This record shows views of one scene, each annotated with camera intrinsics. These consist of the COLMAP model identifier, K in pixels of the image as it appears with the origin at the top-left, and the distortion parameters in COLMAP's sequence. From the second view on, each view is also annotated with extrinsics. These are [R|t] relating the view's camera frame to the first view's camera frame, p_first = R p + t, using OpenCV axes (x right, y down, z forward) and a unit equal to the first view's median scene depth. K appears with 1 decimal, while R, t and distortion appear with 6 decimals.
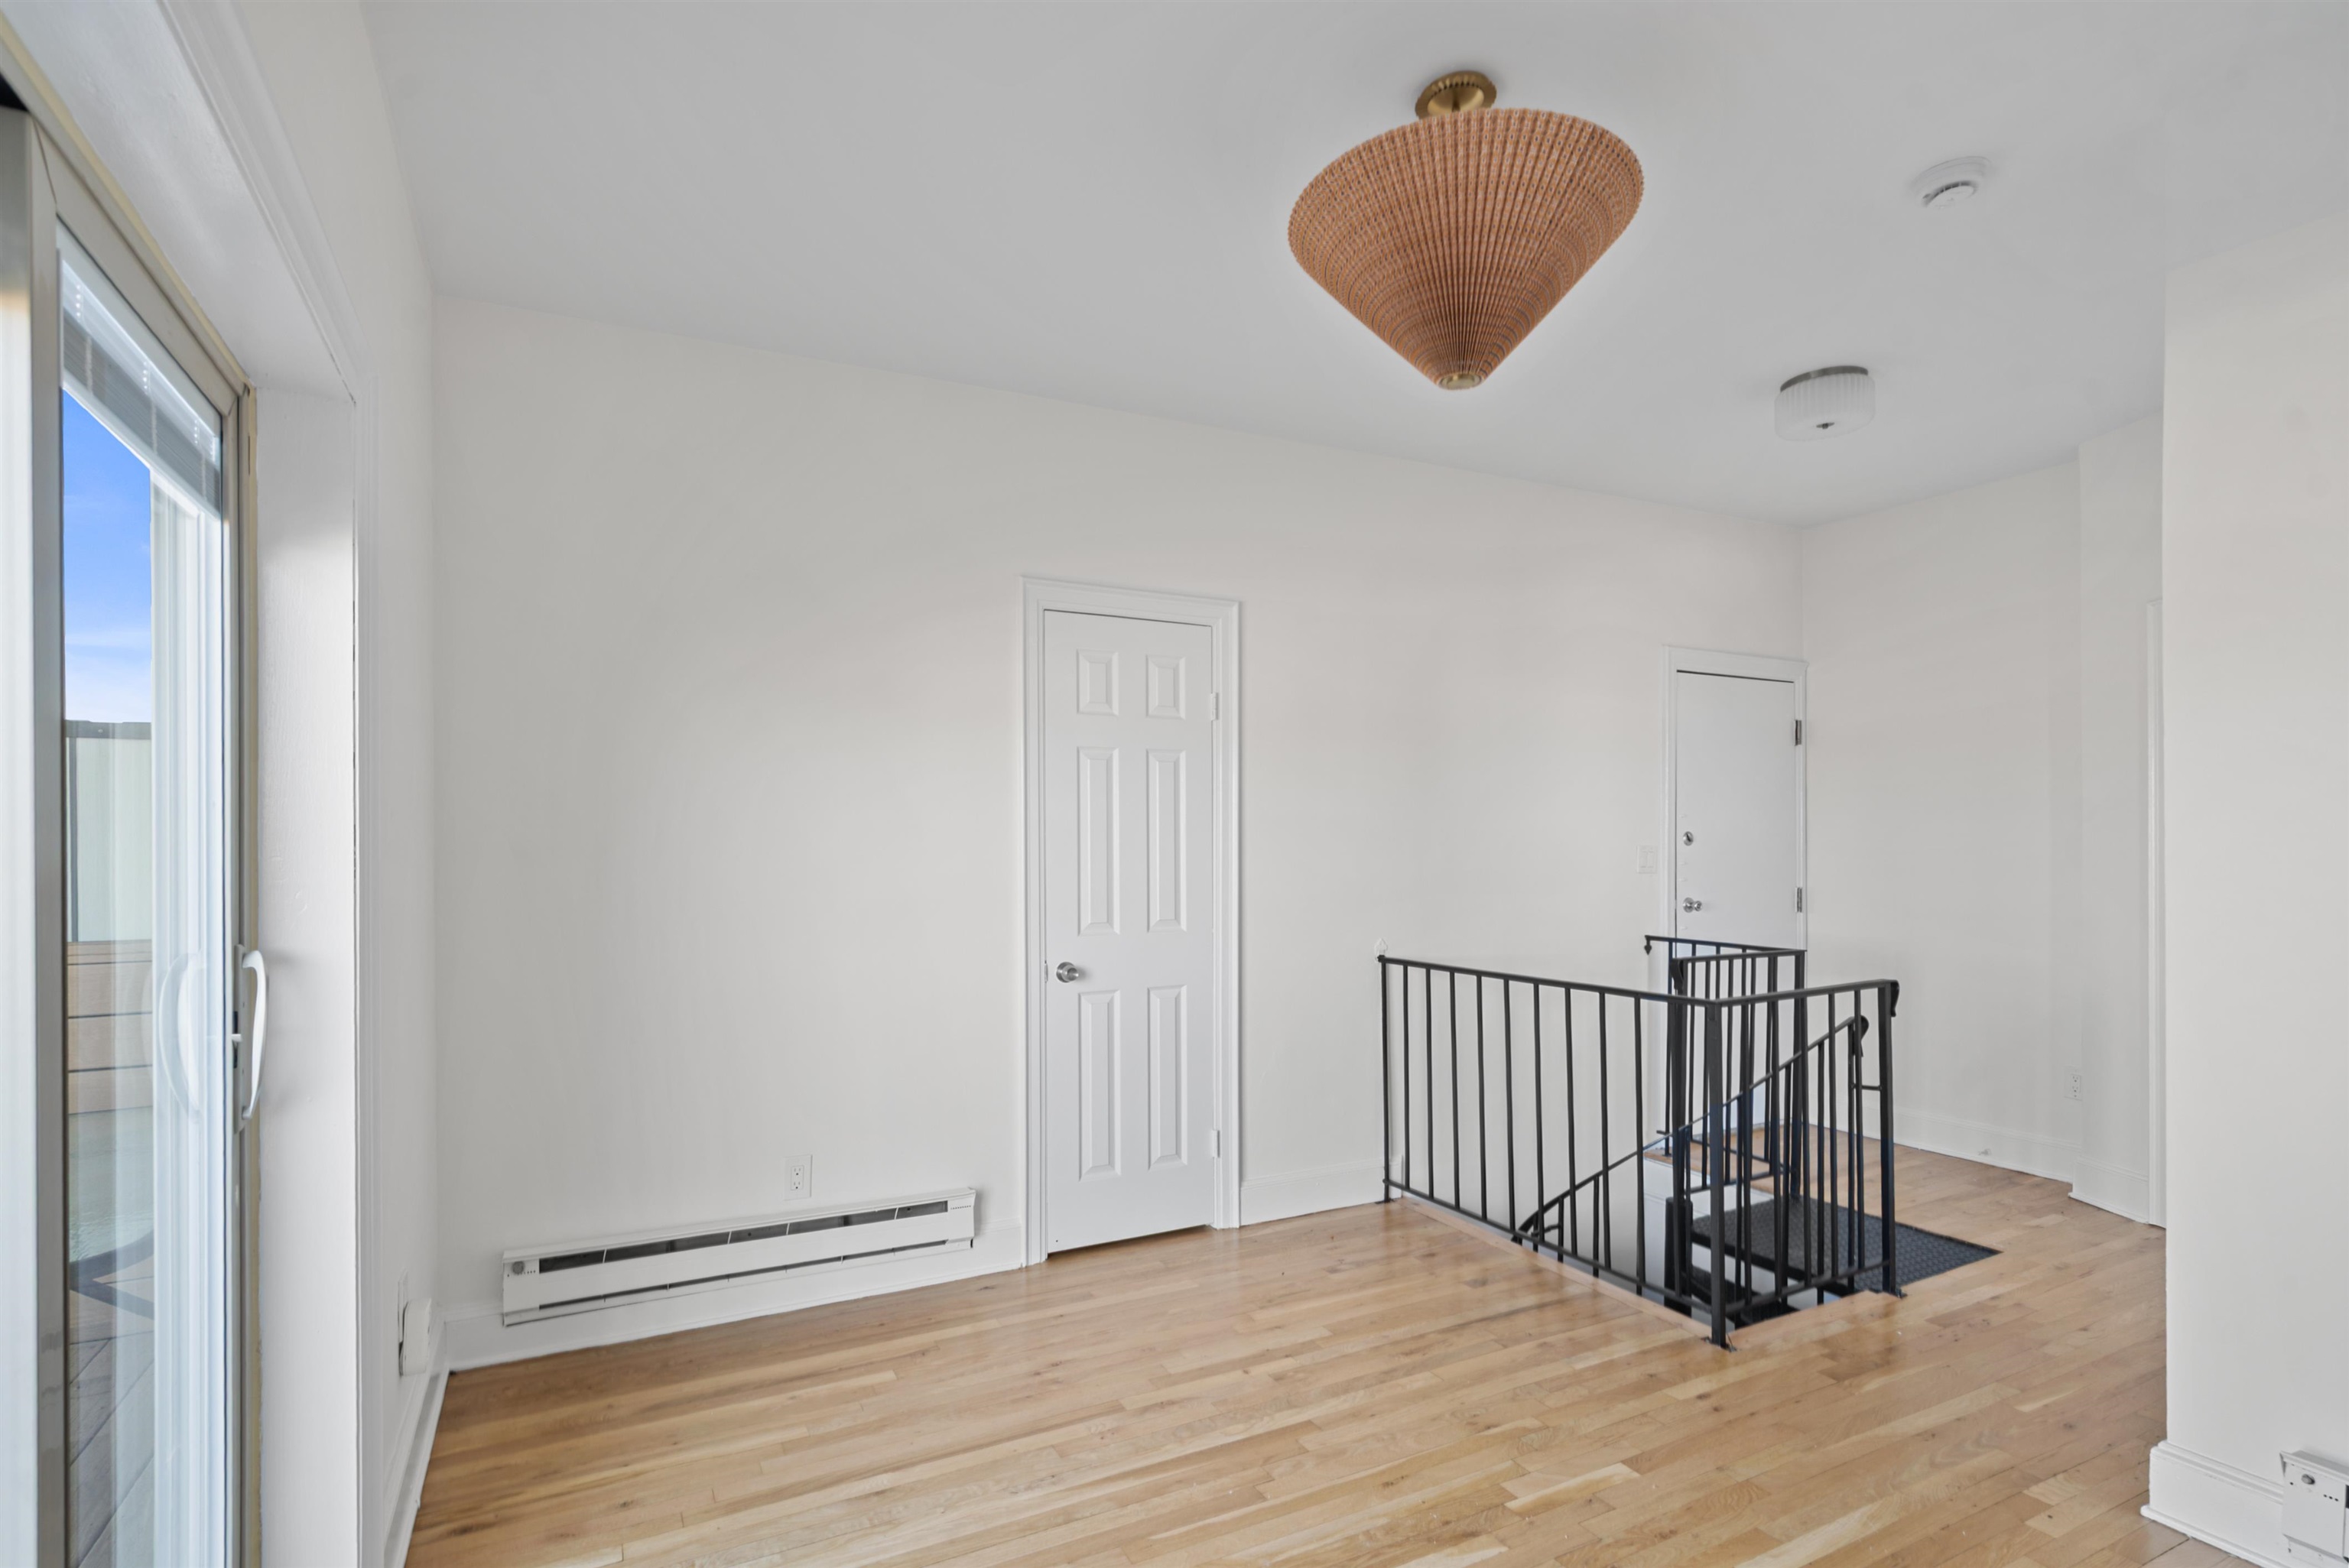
lens RADIAL K [[1149.0, 0, 1164.4], [0, 1149.0, 777.4], [0, 0, 1]] dist [0.003311, 0.000583]
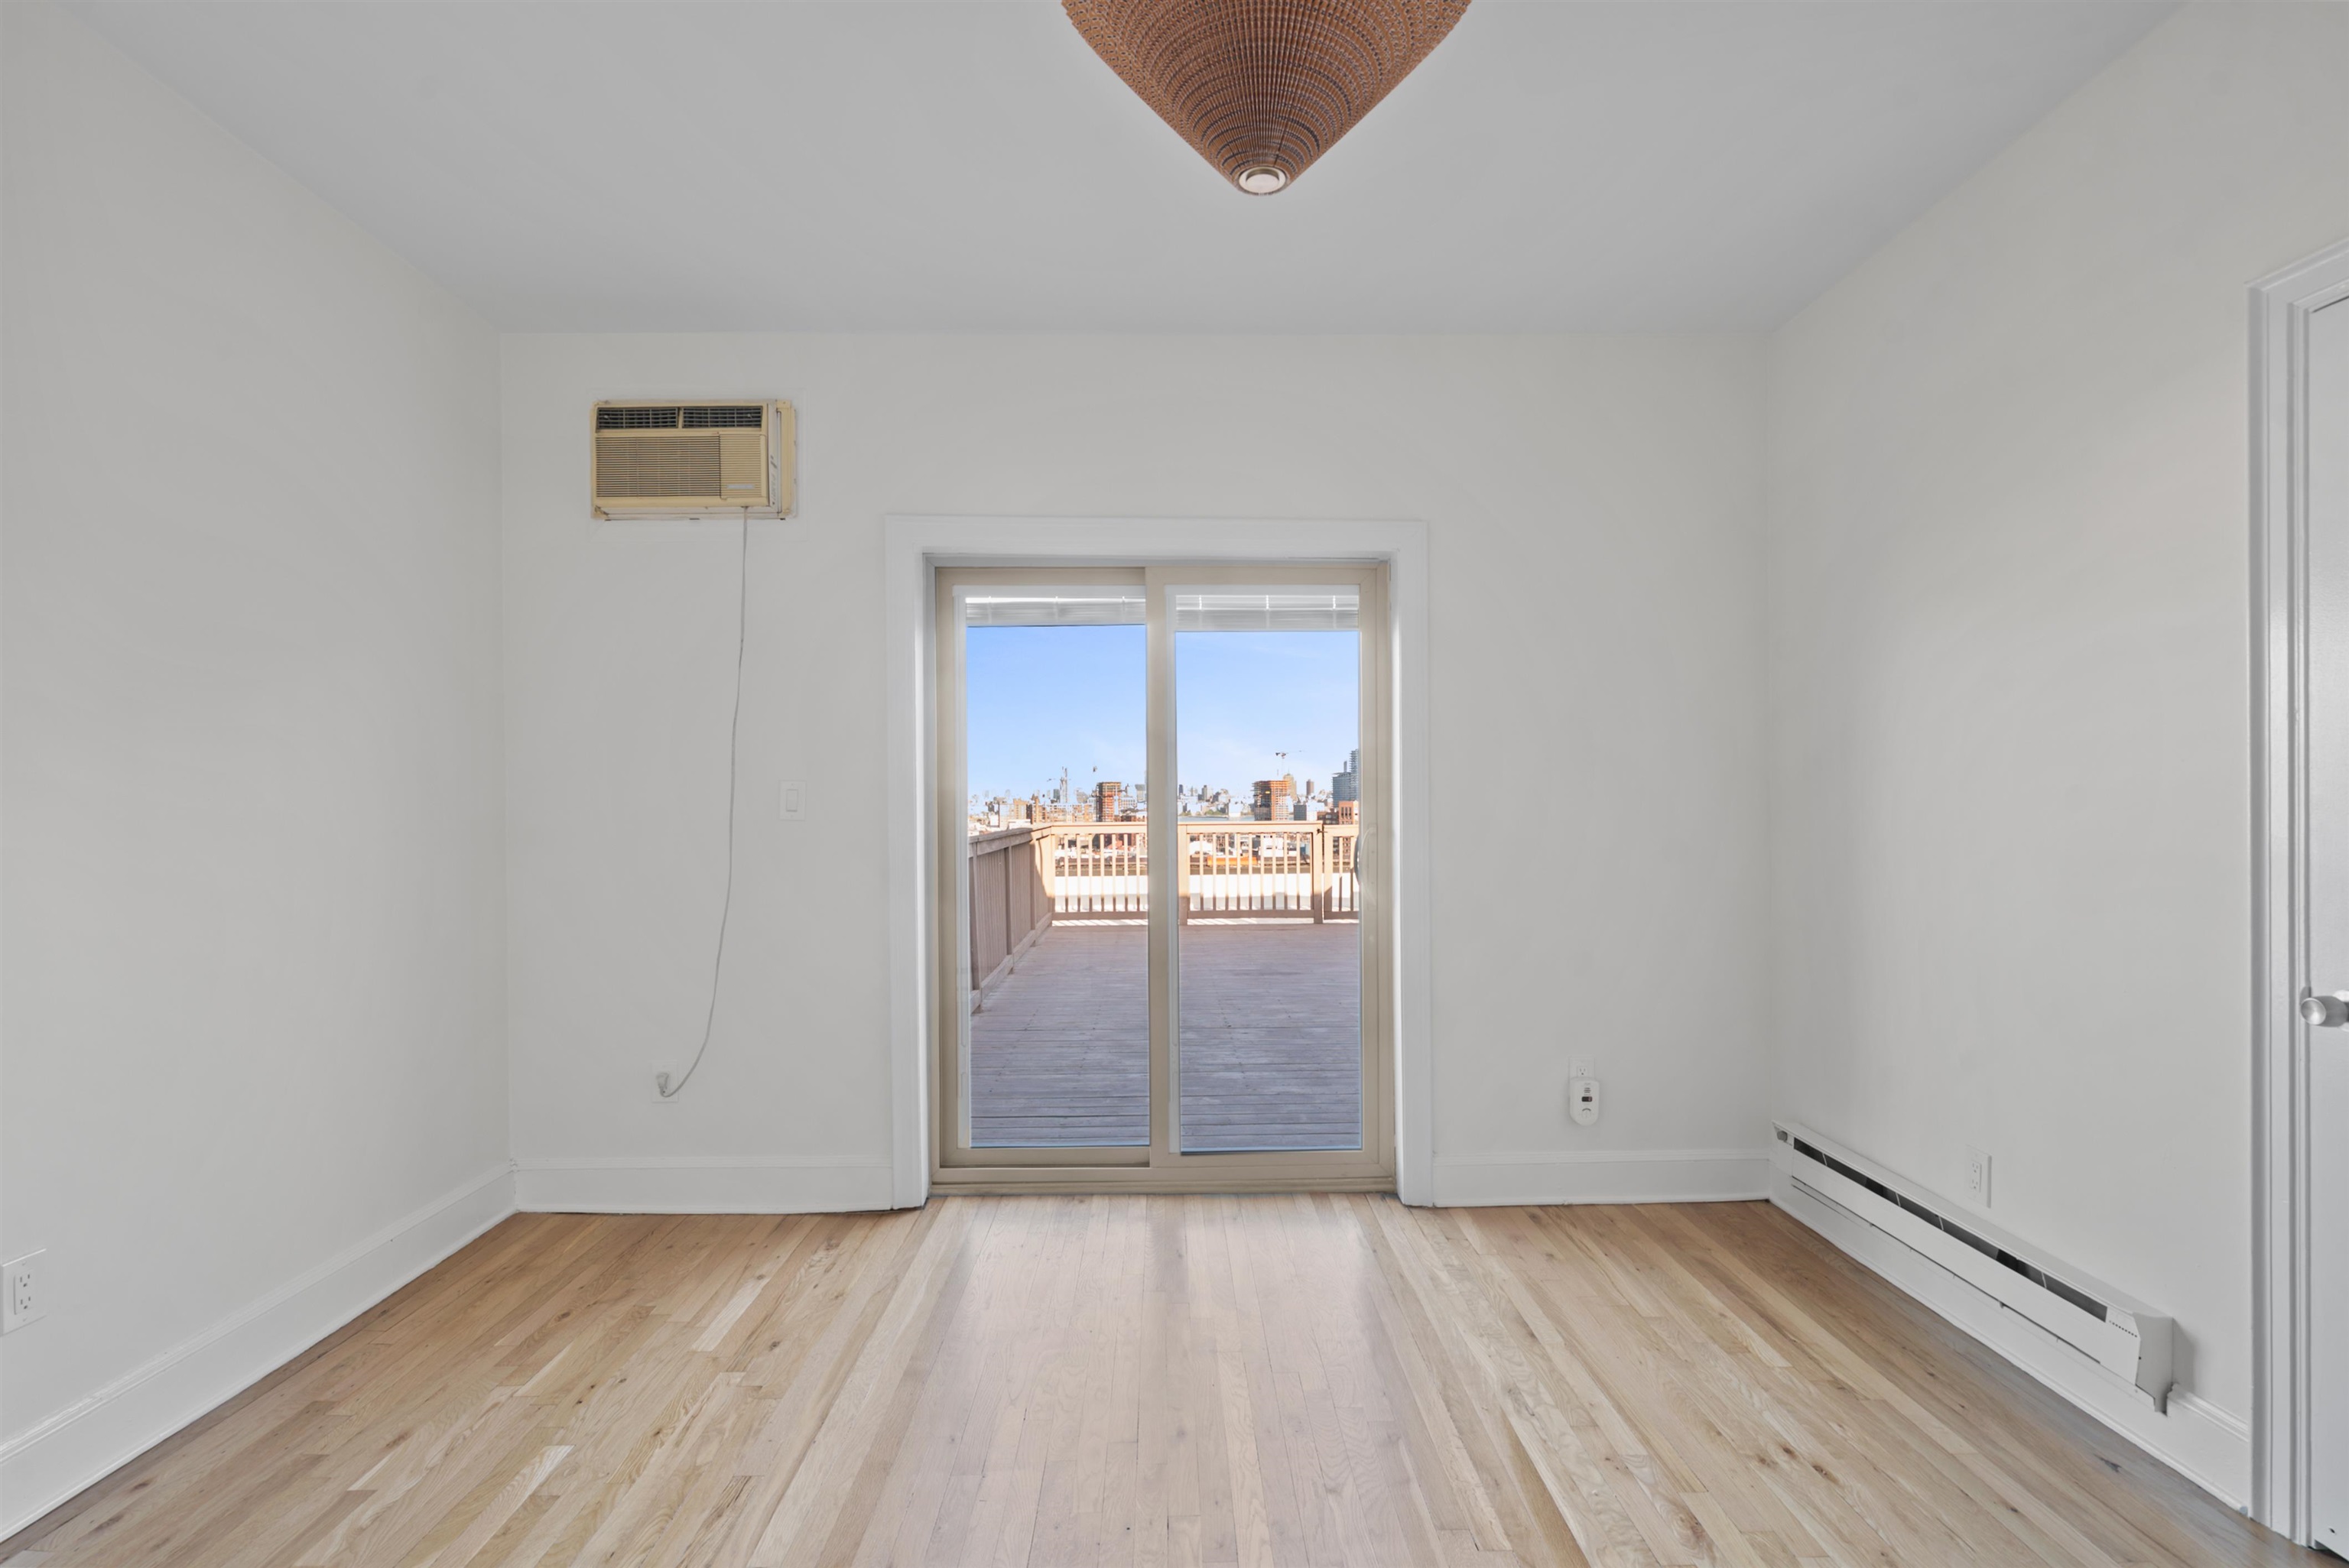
lens RADIAL K [[1121.7, 0, 1184.6], [0, 1121.7, 791.8], [0, 0, 1]] dist [-0.000205, 0.000947]
pose [[-0.449450, 0.000493, -0.893305, 0.774668], [0.061424, 0.997650, -0.030354, 0.075442], [0.891191, -0.068513, -0.448424, 1.042145]]
